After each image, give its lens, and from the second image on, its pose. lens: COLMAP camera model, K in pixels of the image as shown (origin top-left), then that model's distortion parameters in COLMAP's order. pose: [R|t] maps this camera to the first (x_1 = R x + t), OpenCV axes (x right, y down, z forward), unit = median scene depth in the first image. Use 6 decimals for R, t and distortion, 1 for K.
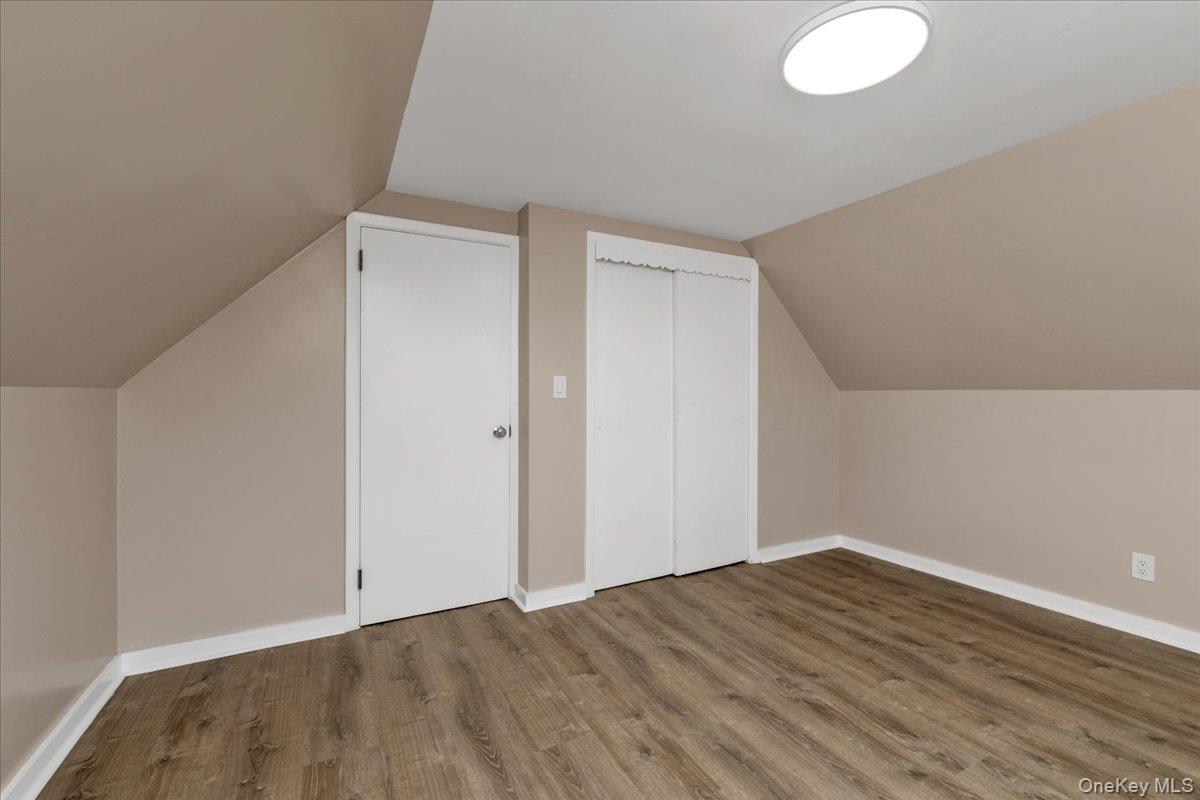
lens RADIAL K [[522.9, 0, 593.7], [0, 522.9, 394.7], [0, 0, 1]] dist [0.000285, 0.000181]
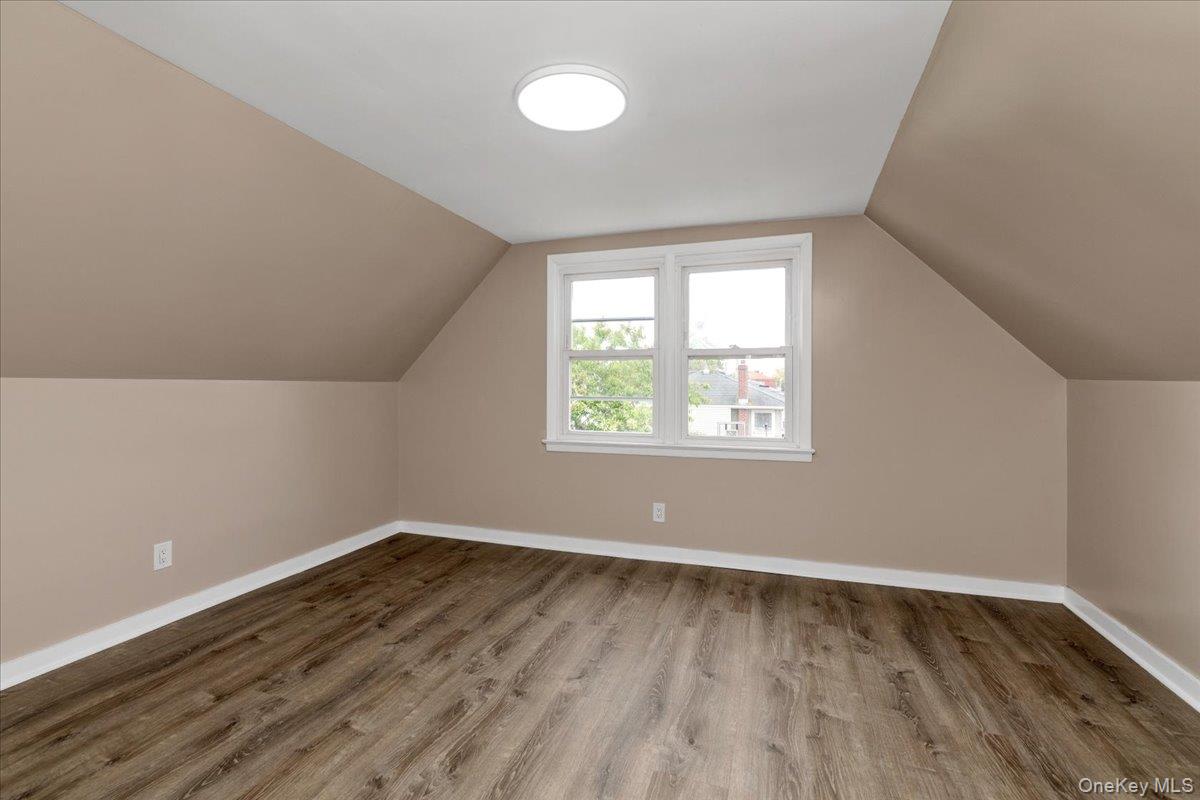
lens RADIAL K [[522.9, 0, 593.7], [0, 522.9, 394.7], [0, 0, 1]] dist [0.000285, 0.000181]
pose [[-0.689813, -0.019188, 0.723734, -0.289856], [-0.001872, 0.999693, 0.024720, -0.009820], [-0.723985, 0.015697, -0.689637, 1.277803]]
